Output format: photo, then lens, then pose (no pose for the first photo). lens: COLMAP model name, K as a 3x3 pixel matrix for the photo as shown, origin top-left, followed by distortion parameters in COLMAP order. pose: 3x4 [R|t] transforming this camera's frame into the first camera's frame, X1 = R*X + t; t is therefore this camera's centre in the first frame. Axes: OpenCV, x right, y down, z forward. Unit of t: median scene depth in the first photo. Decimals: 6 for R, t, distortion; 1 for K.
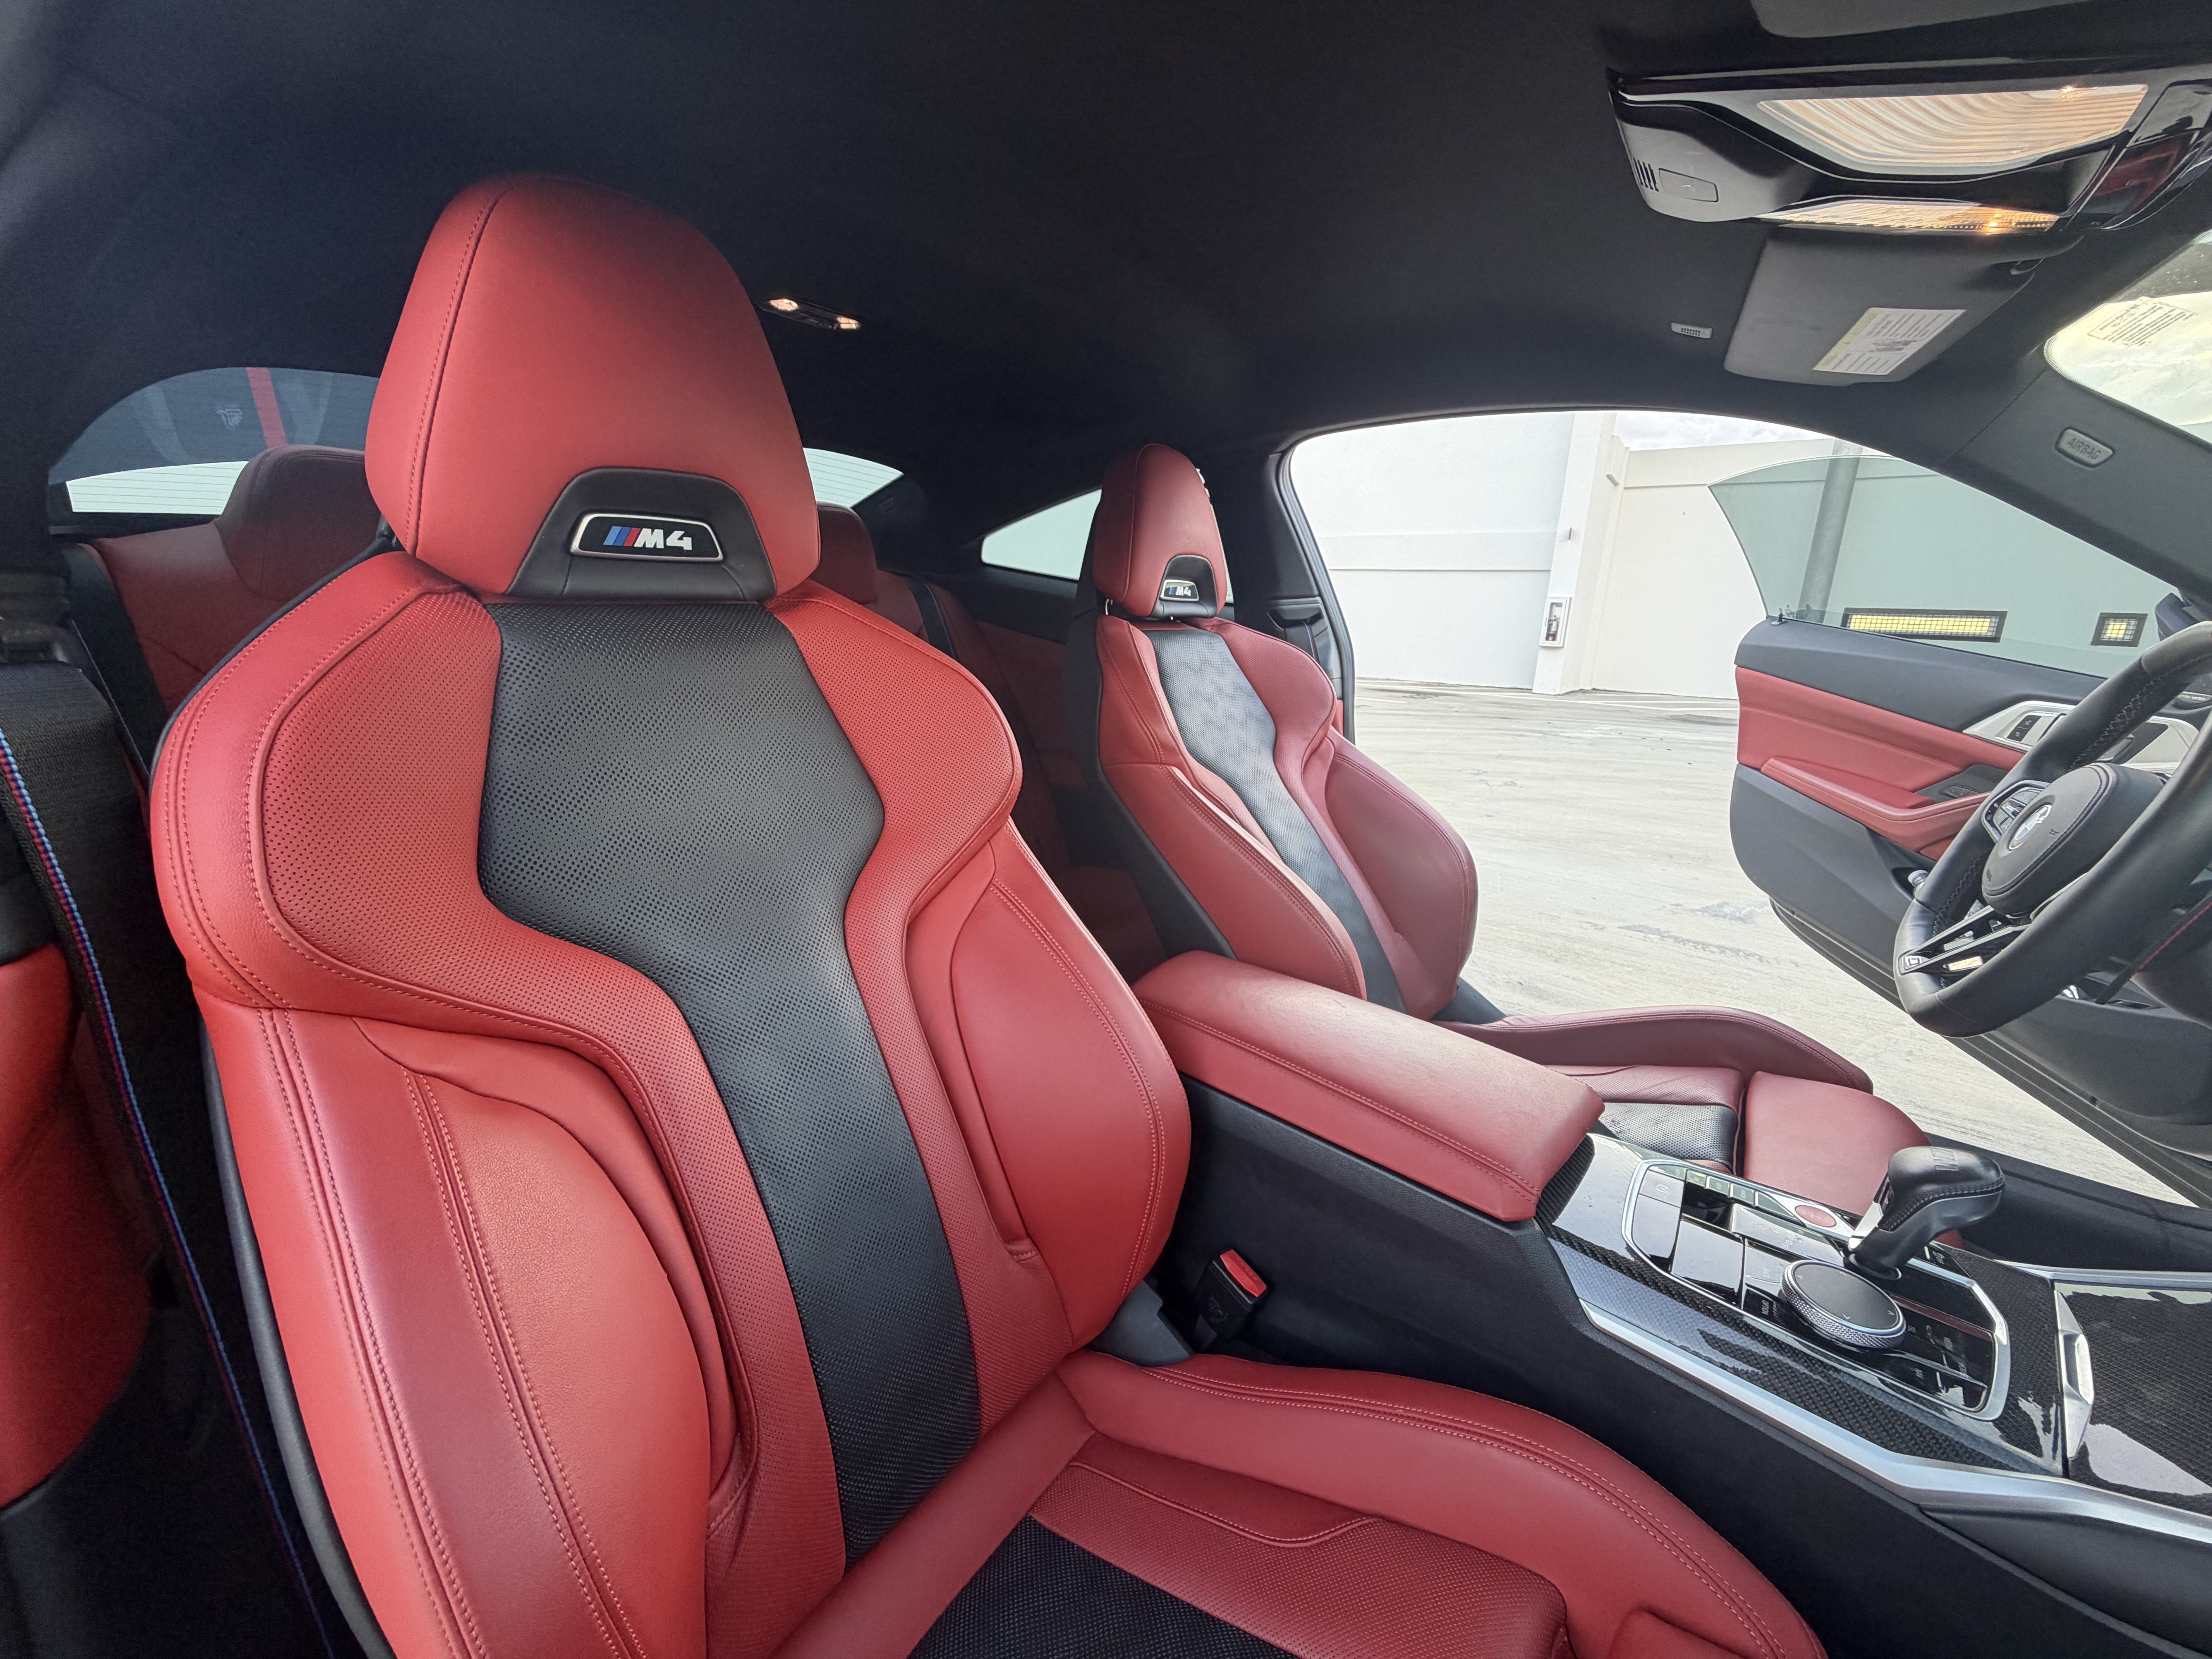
lens RADIAL K [[878.3, 0, 1104.1], [0, 878.3, 835.2], [0, 0, 1]] dist [0.000847, -0.000422]
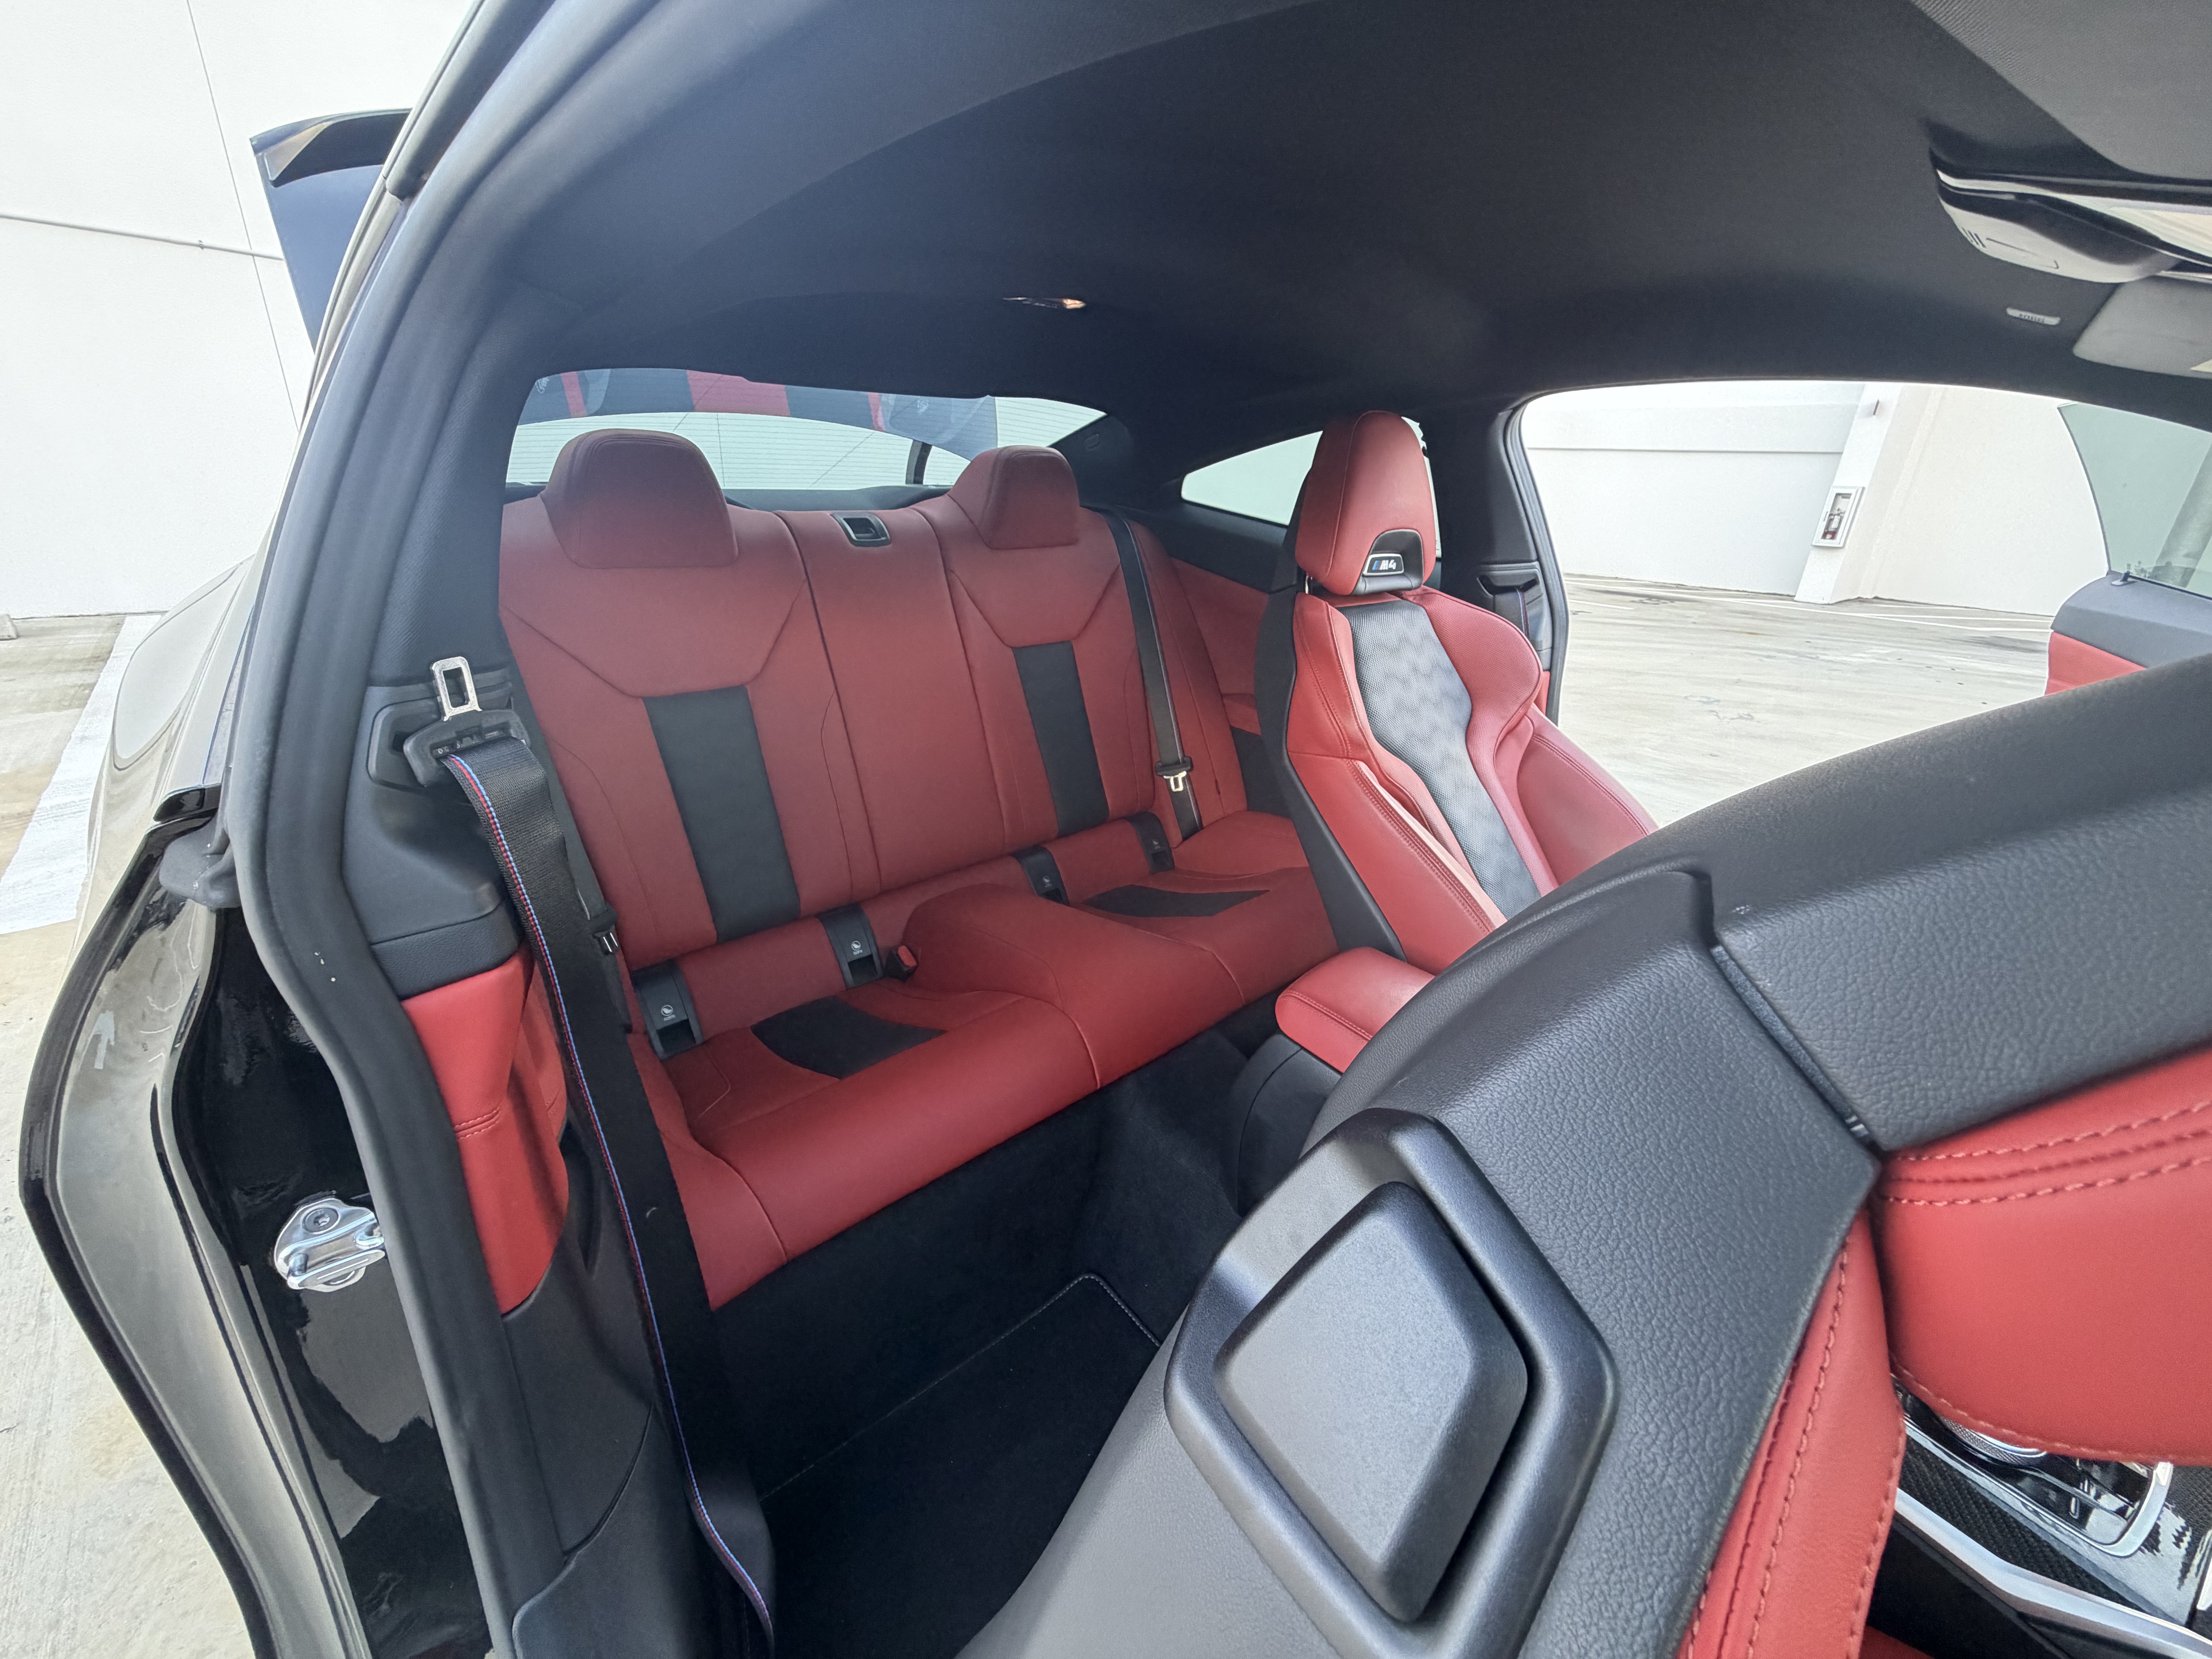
lens RADIAL K [[878.3, 0, 1104.9], [0, 878.3, 833.5], [0, 0, 1]] dist [0.000847, -0.000422]
pose [[0.979438, 0.084453, -0.183220, -0.016404], [-0.060127, 0.989089, 0.134487, -0.111136], [0.192578, -0.120705, 0.973830, -0.058814]]
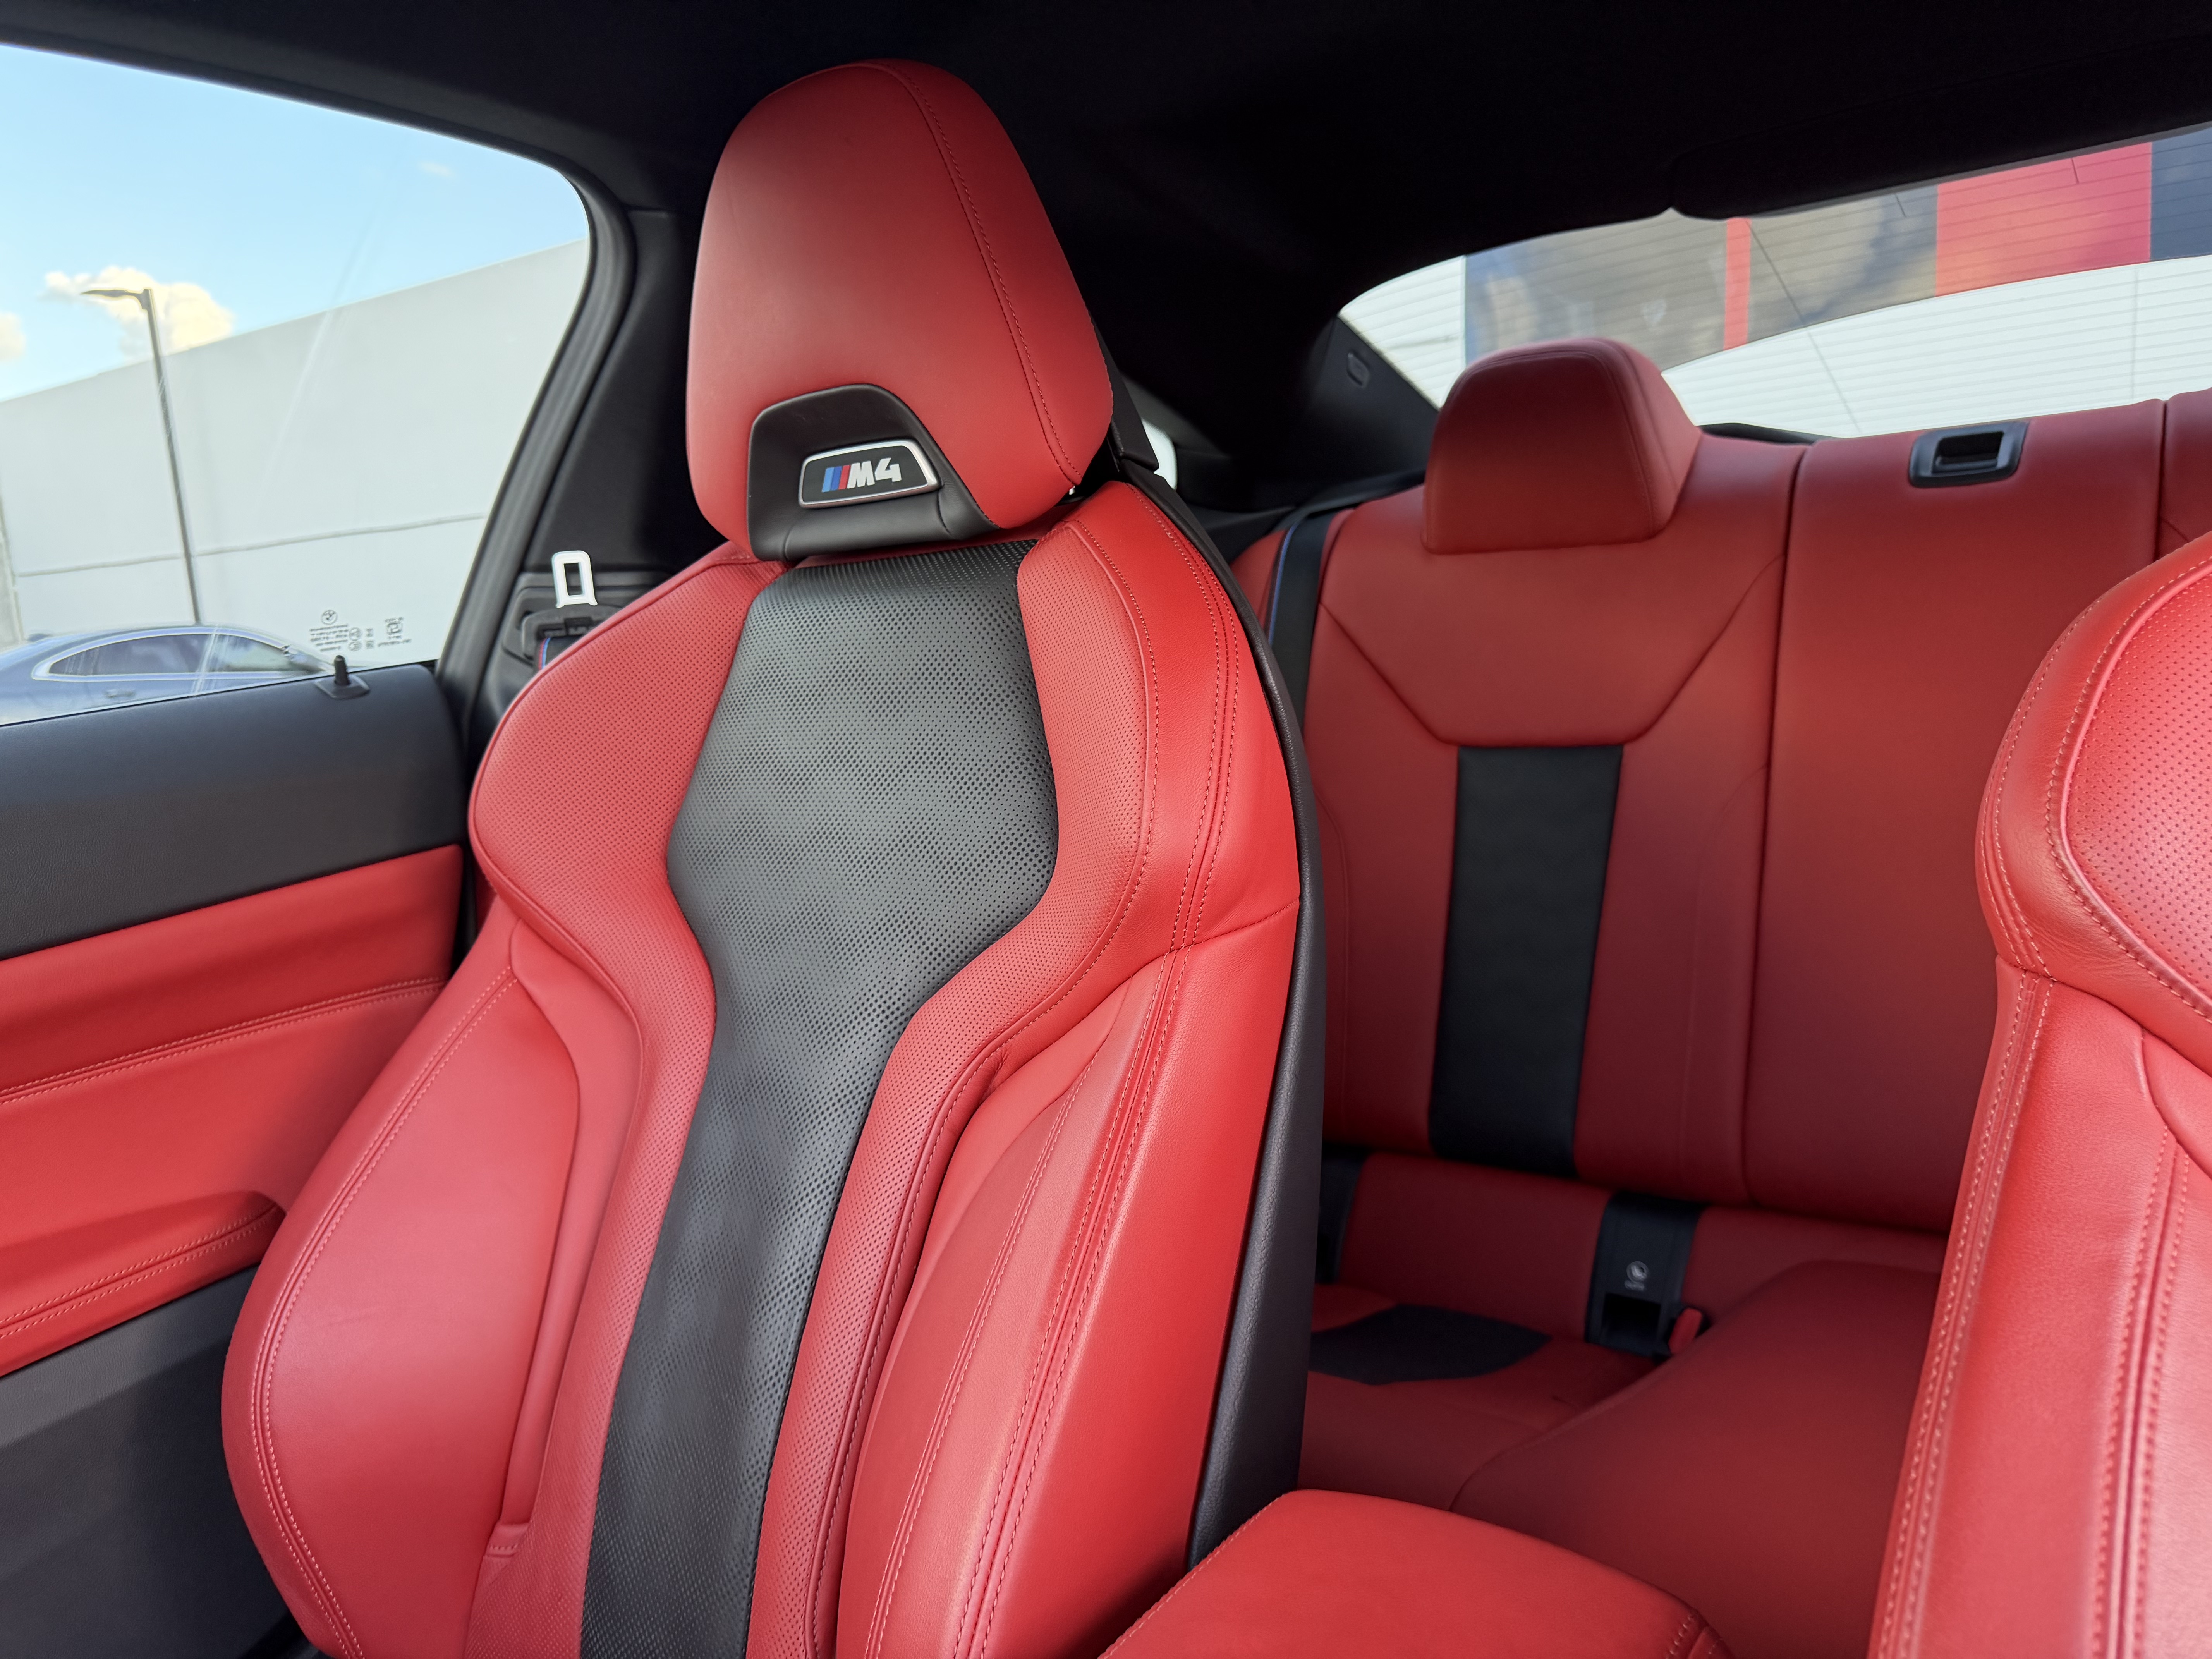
lens RADIAL K [[1569.3, 0, 1082.9], [0, 1569.3, 836.9], [0, 0, 1]] dist [0.020545, -0.024530]
pose [[0.007418, 0.127324, -0.991833, 0.508868], [-0.181784, 0.975506, 0.123869, -0.125932], [0.983311, 0.179381, 0.030382, 0.661132]]
